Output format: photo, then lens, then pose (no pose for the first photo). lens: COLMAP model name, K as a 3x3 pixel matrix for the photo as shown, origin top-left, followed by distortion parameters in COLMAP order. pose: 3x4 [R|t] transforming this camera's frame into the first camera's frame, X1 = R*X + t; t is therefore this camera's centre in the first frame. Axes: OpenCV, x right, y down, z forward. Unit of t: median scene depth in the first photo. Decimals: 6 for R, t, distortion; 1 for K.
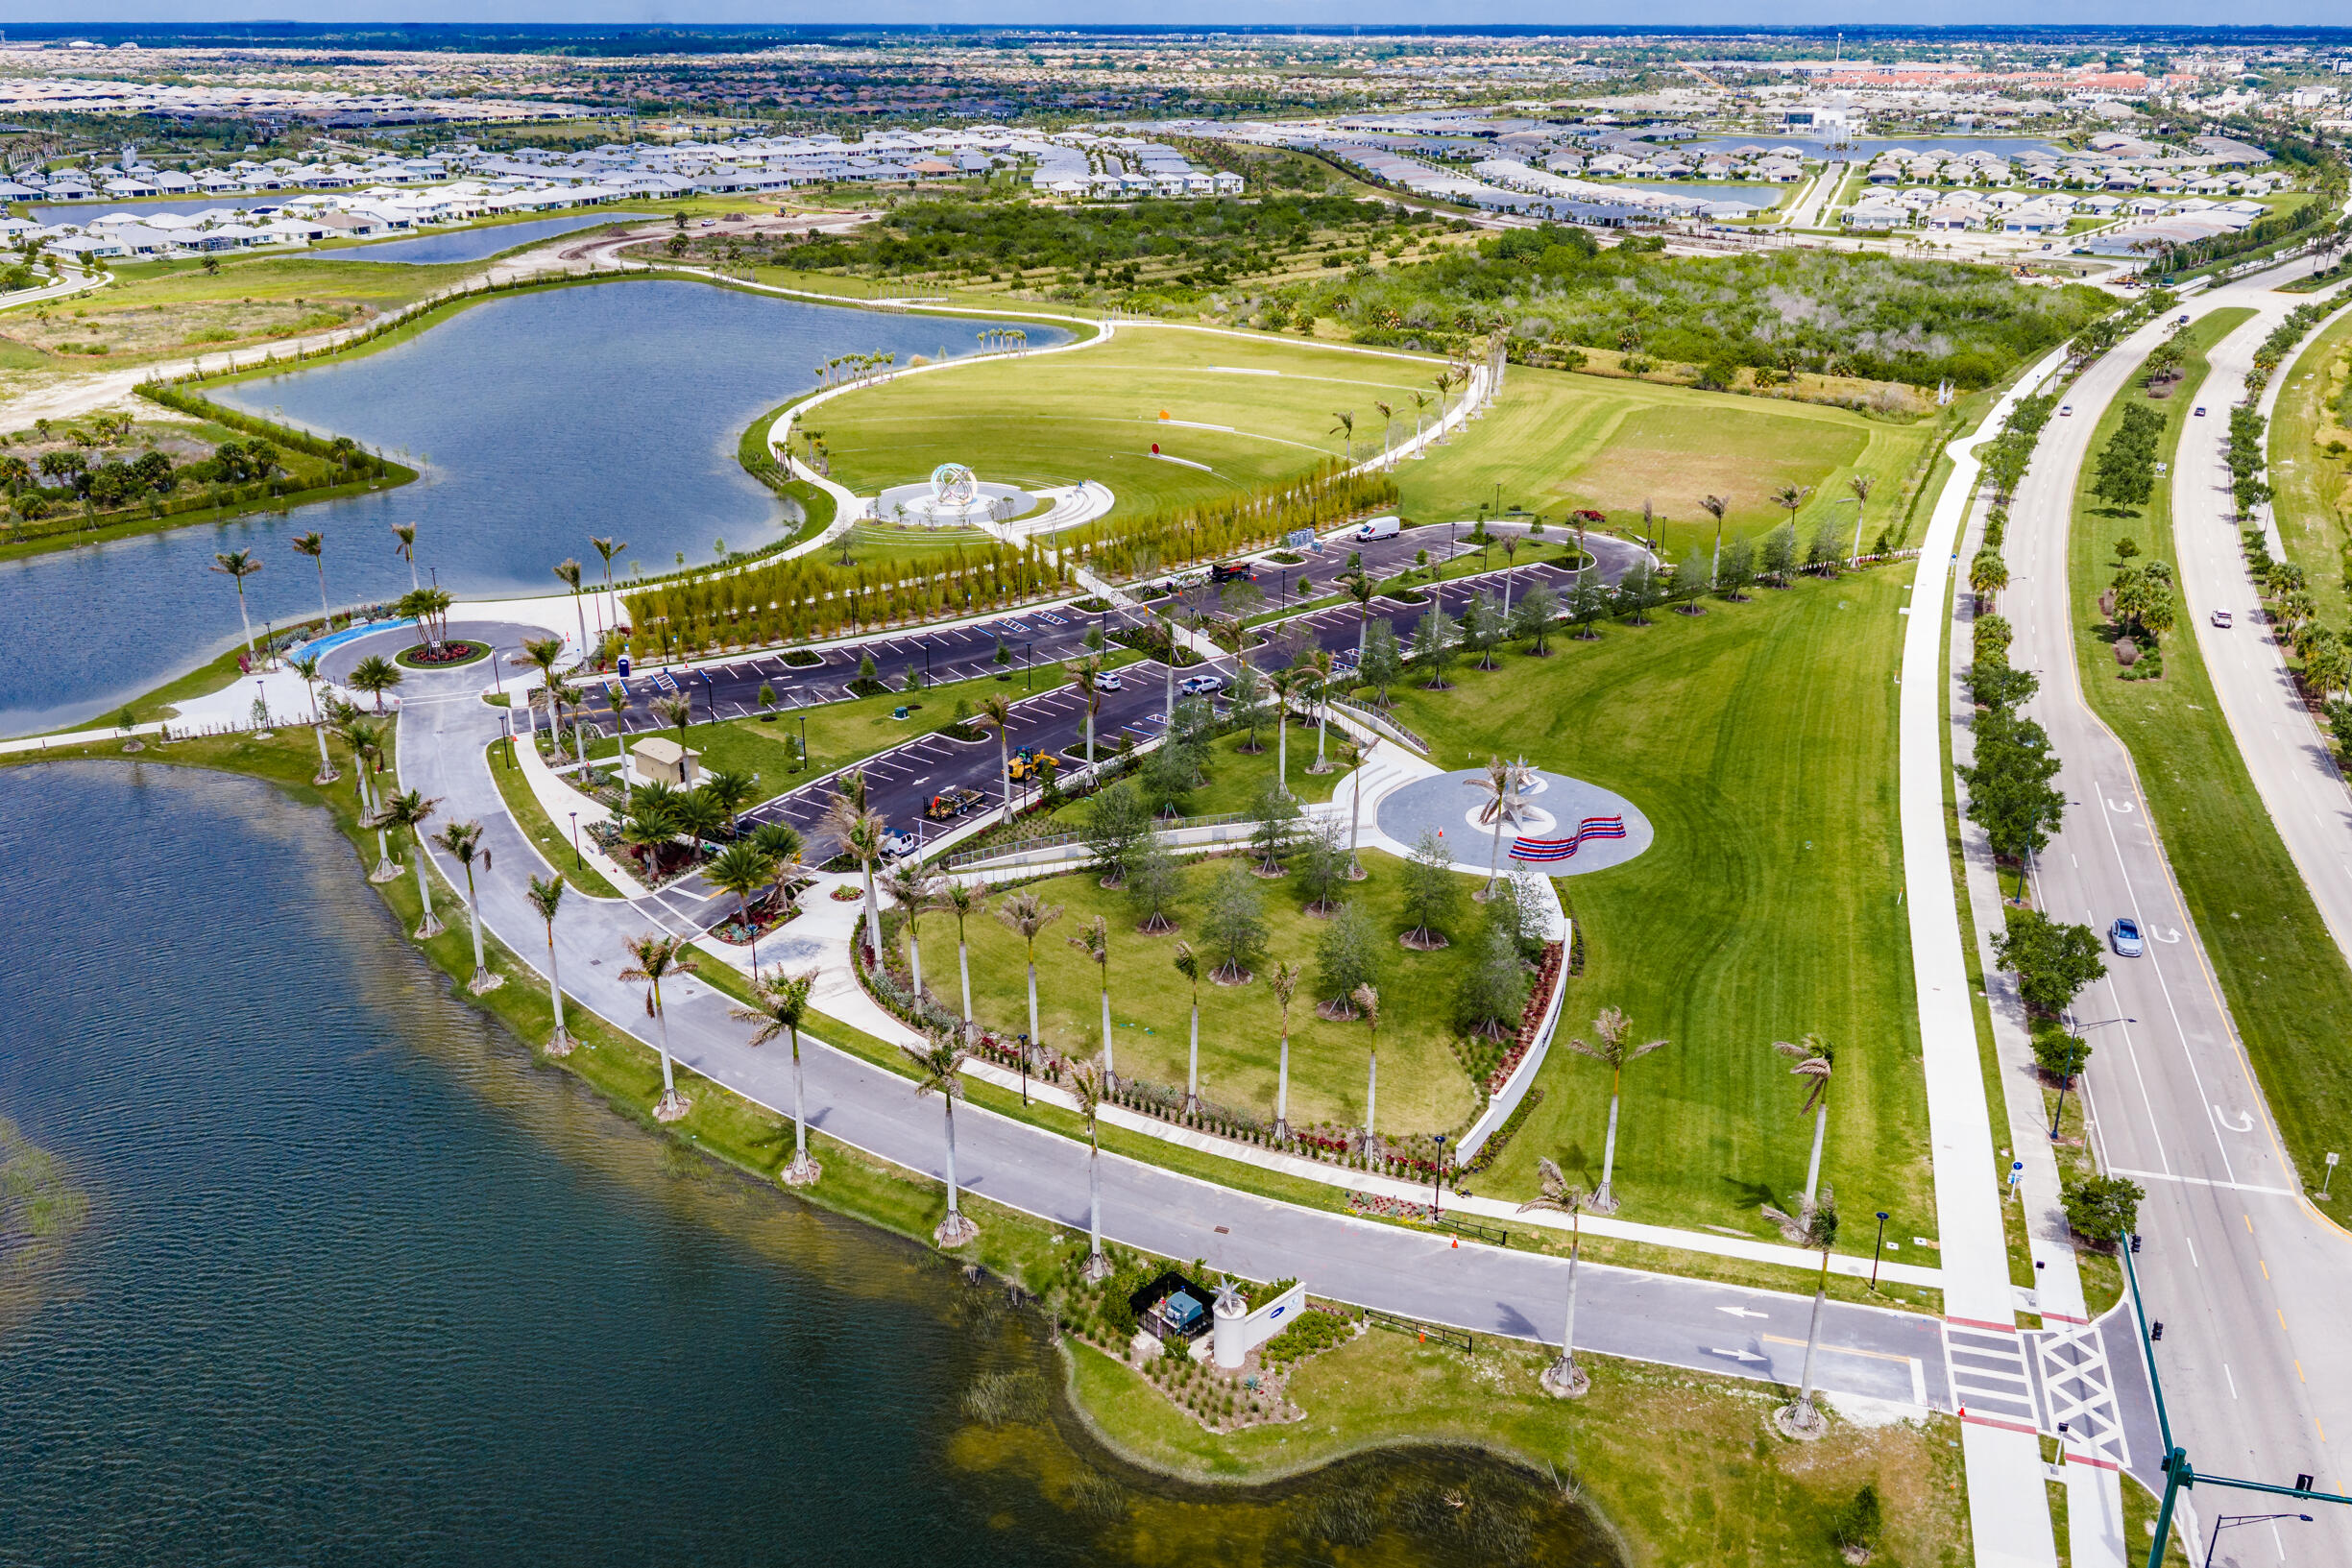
lens RADIAL K [[1975.7, 0, 1181.7], [0, 1975.7, 782.6], [0, 0, 1]] dist [0.012396, -0.019608]
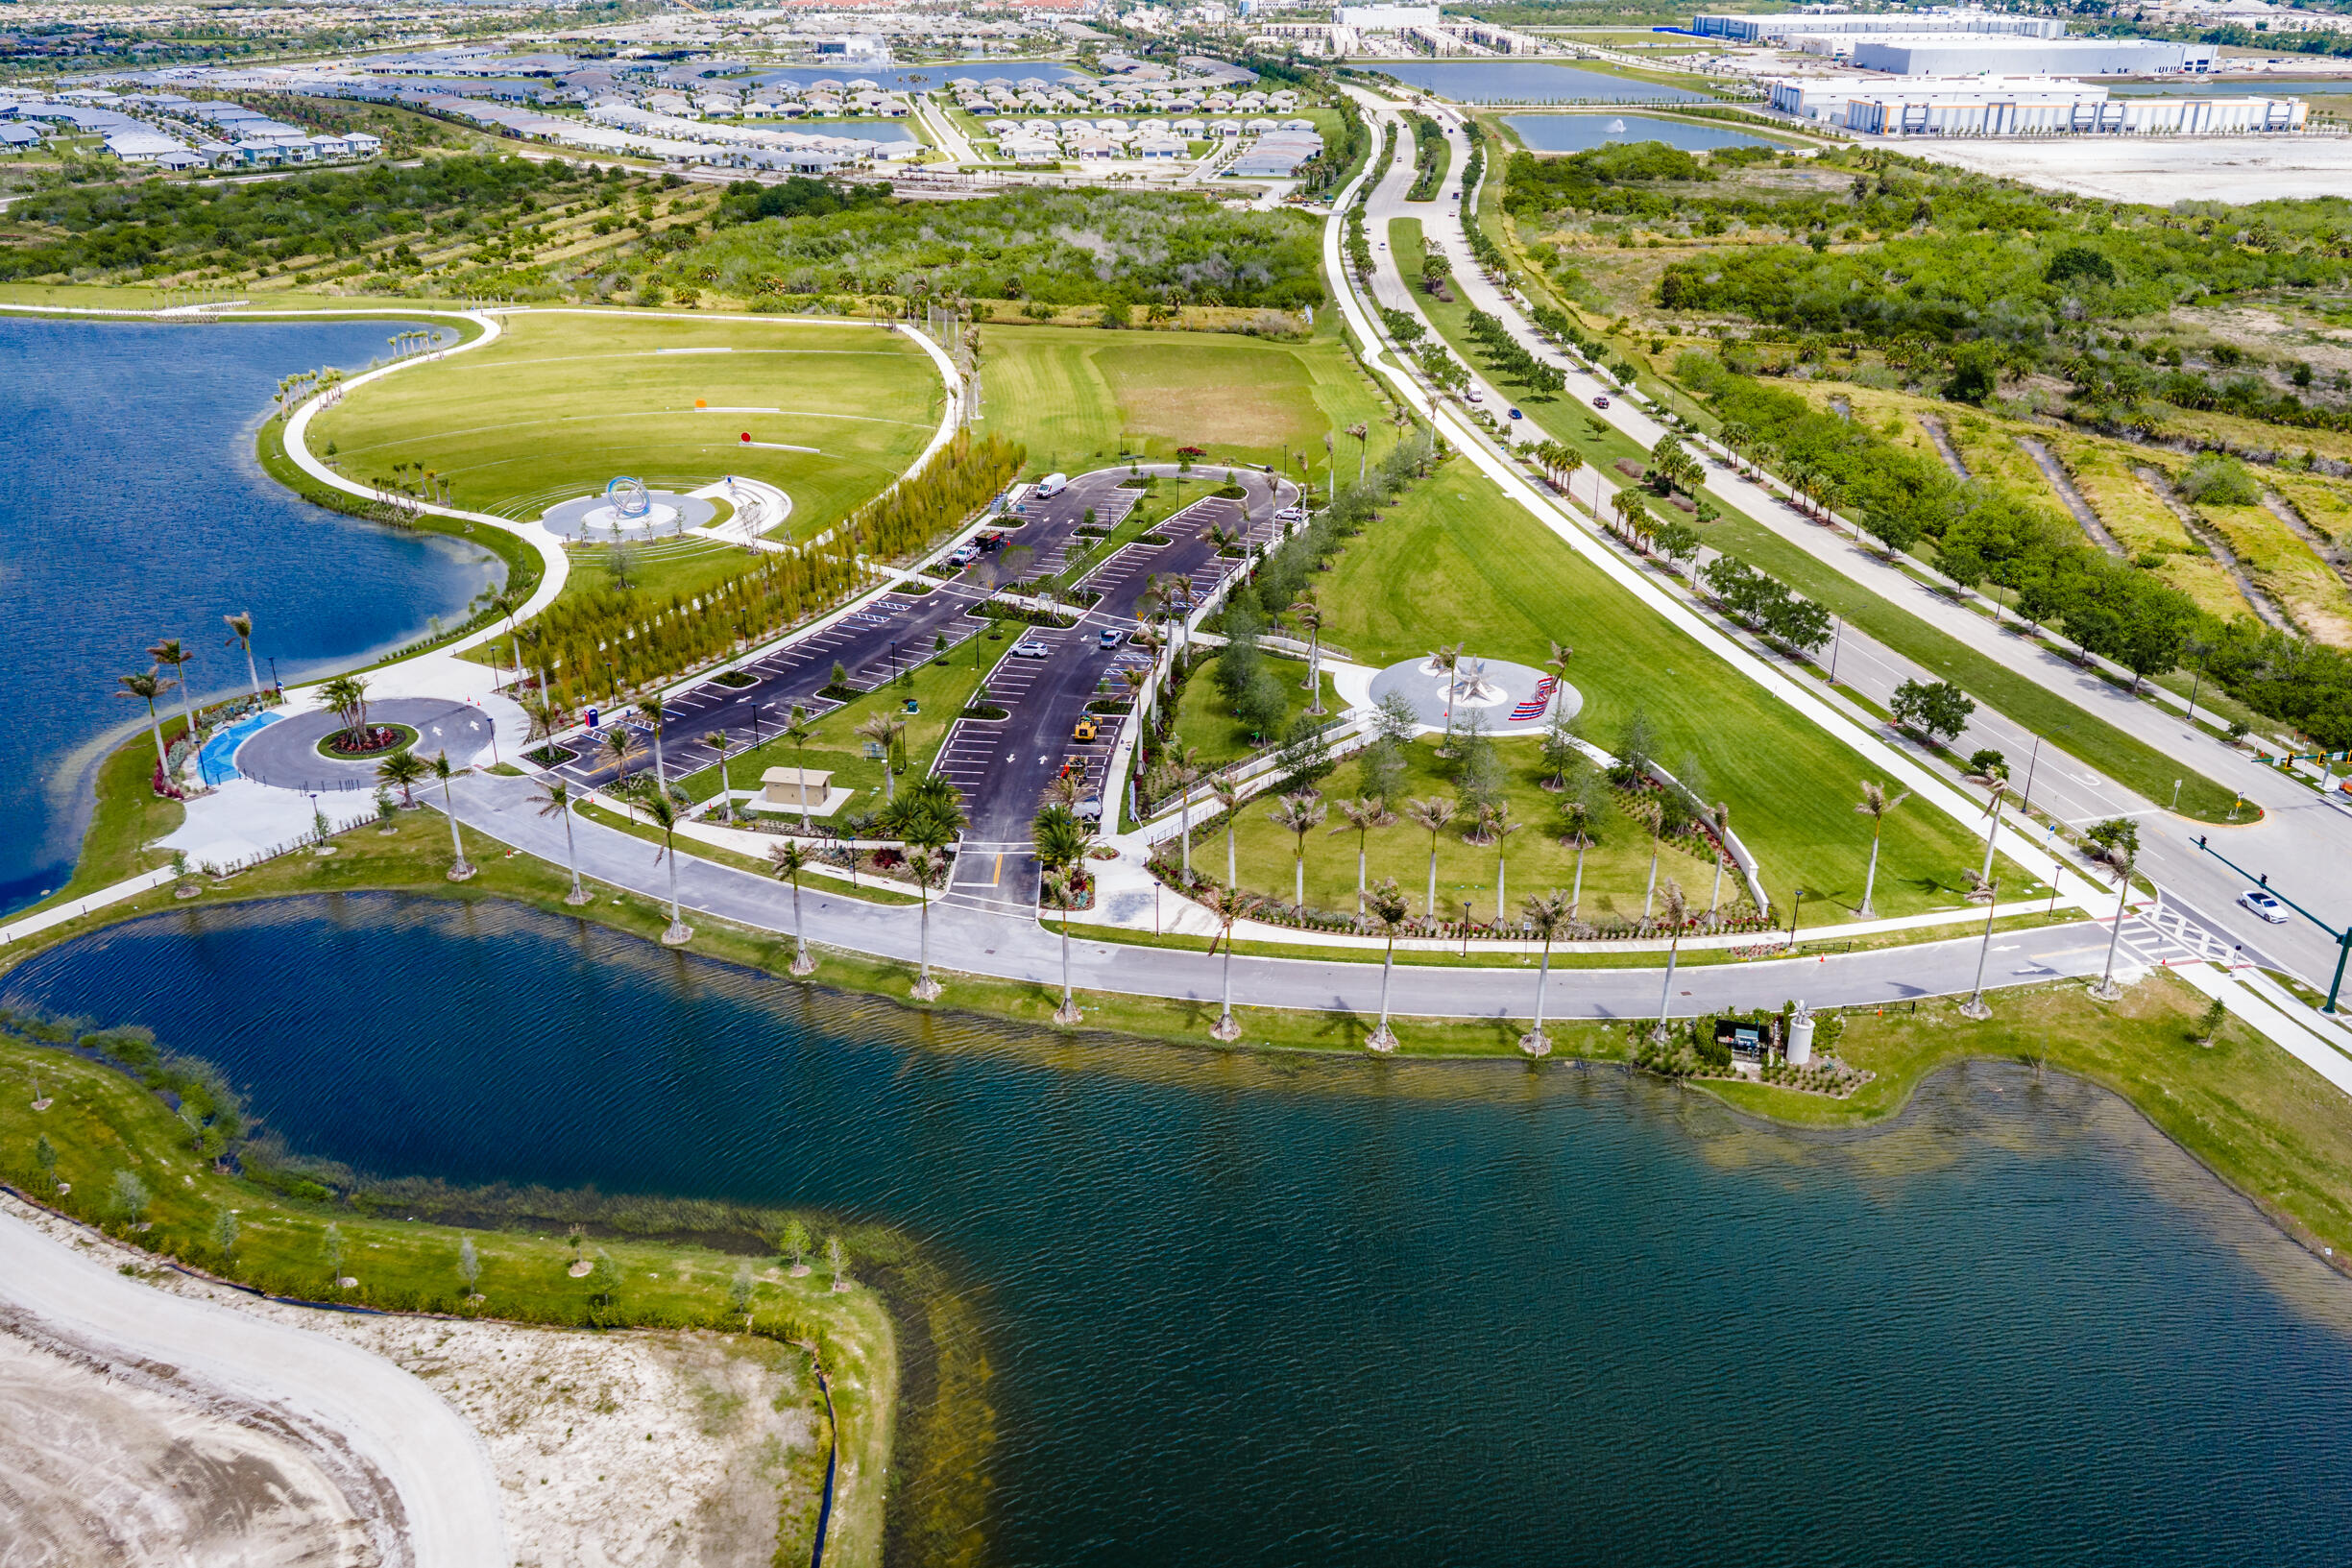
lens RADIAL K [[1975.7, 0, 1181.7], [0, 1975.7, 782.6], [0, 0, 1]] dist [0.012396, -0.019608]
pose [[0.864514, -0.200002, 0.461101, -0.350995], [0.181462, 0.979740, 0.084740, -0.039947], [-0.468708, 0.010414, 0.883292, -0.027250]]
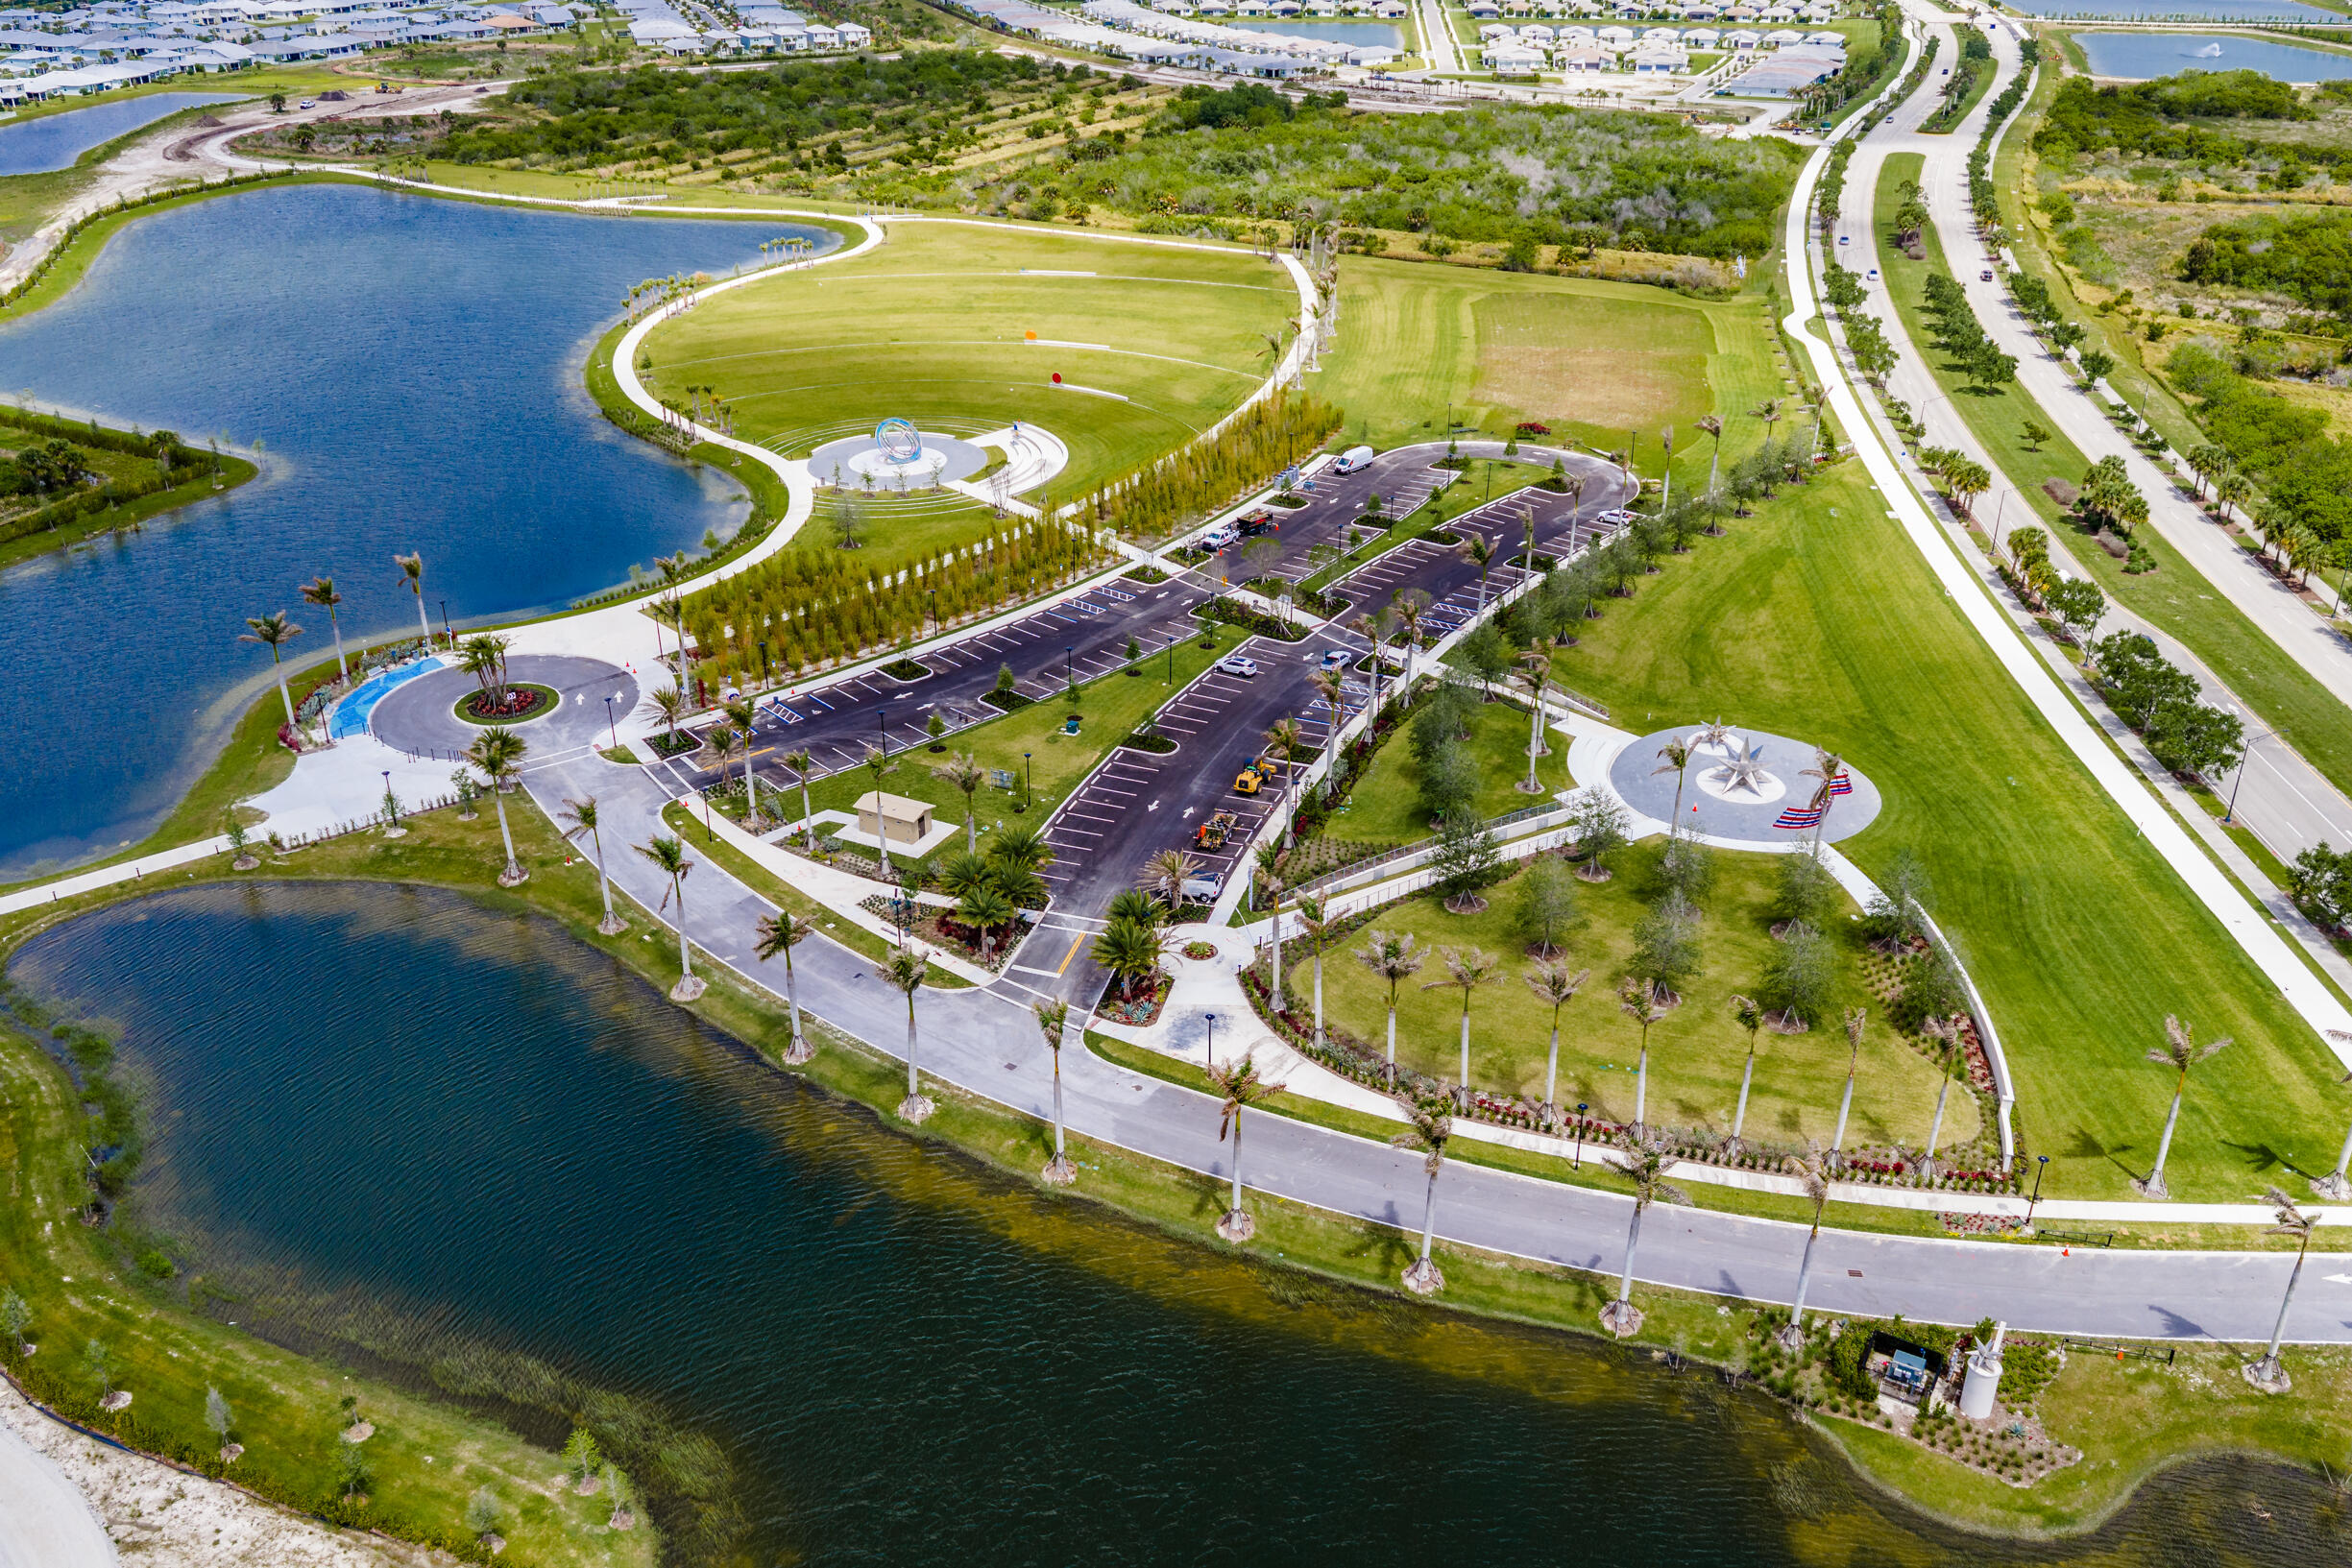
lens RADIAL K [[1975.7, 0, 1181.7], [0, 1975.7, 782.6], [0, 0, 1]] dist [0.012396, -0.019608]
pose [[0.967546, -0.112359, 0.226339, -0.207307], [0.092284, 0.990954, 0.097436, -0.064885], [-0.235239, -0.073387, 0.969163, 0.033128]]
